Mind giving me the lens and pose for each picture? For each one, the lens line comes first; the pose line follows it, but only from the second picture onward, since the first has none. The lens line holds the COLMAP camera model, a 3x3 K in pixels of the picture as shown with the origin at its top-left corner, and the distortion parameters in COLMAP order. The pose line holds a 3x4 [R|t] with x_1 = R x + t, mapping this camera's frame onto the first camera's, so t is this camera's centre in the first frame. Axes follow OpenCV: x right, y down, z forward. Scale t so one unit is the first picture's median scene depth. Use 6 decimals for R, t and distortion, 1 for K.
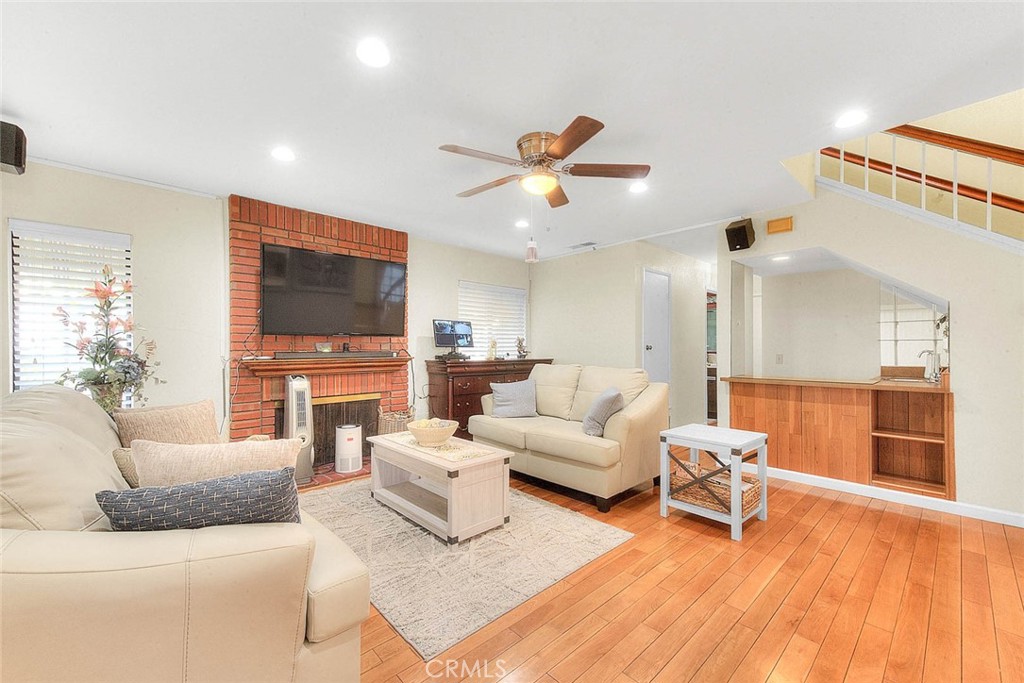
lens RADIAL K [[420.9, 0, 505.3], [0, 420.9, 346.3], [0, 0, 1]] dist [0.020142, 0.000457]
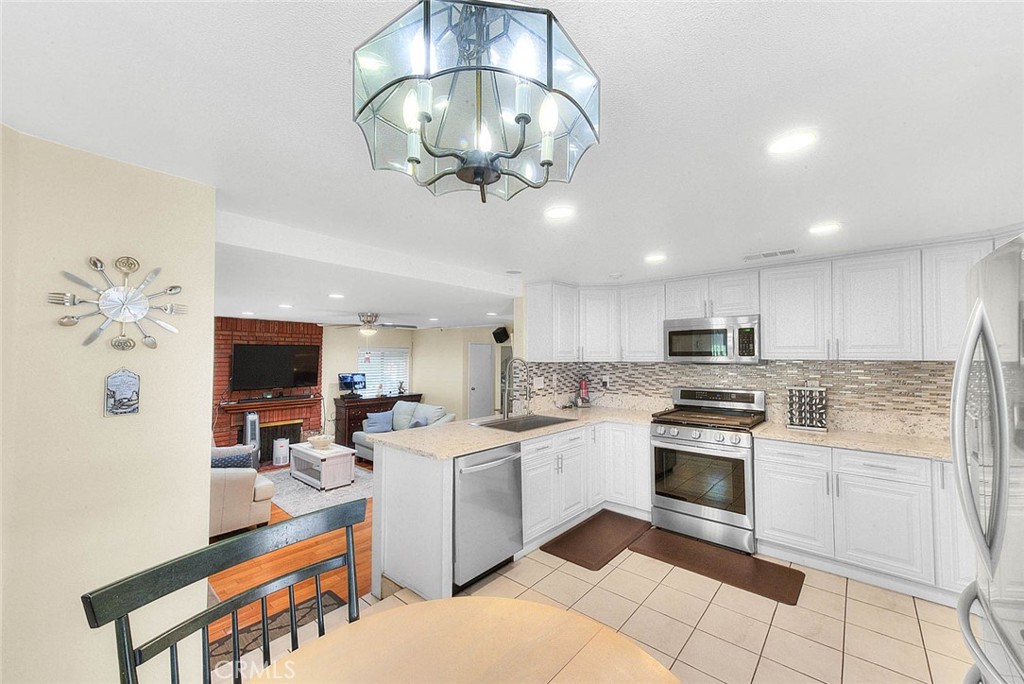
lens RADIAL K [[413.5, 0, 513.7], [0, 413.5, 343.2], [0, 0, 1]] dist [0.027248, -0.001030]
pose [[0.994310, 0.008759, 0.106161, 0.398541], [-0.006061, 0.999651, -0.025710, -0.170262], [-0.106349, 0.024920, 0.994016, -0.835482]]
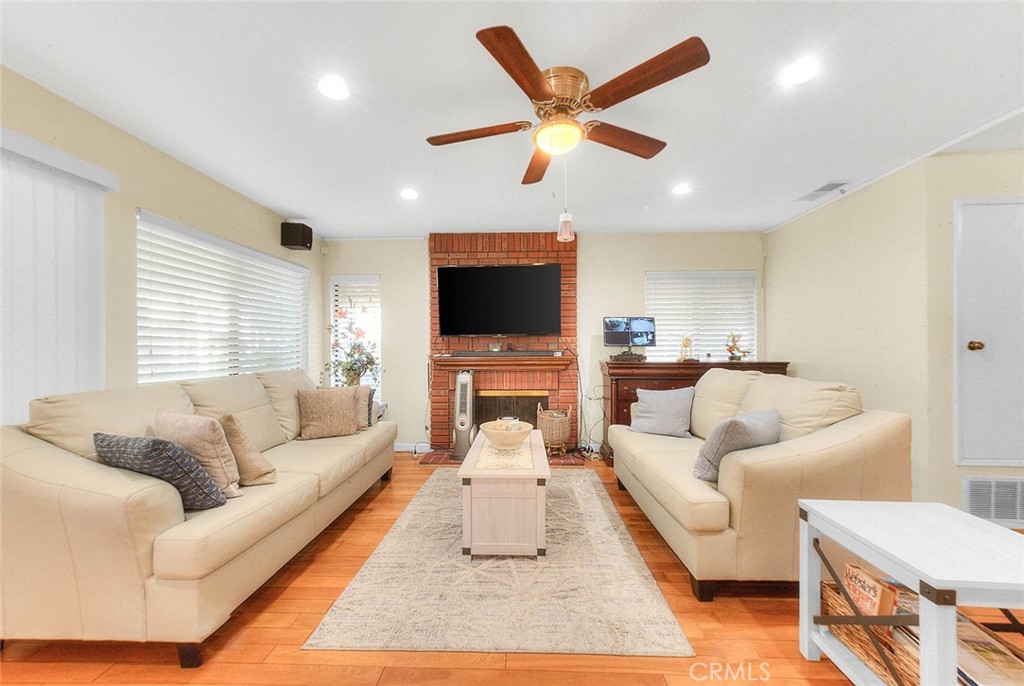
lens RADIAL K [[385.9, 0, 508.1], [0, 385.9, 346.3], [0, 0, 1]] dist [0.005751, 0.000054]
pose [[0.702022, -0.004415, -0.712141, 0.338550], [0.006101, 0.999981, -0.000186, 0.000384], [0.712129, -0.004214, 0.702036, 0.276432]]
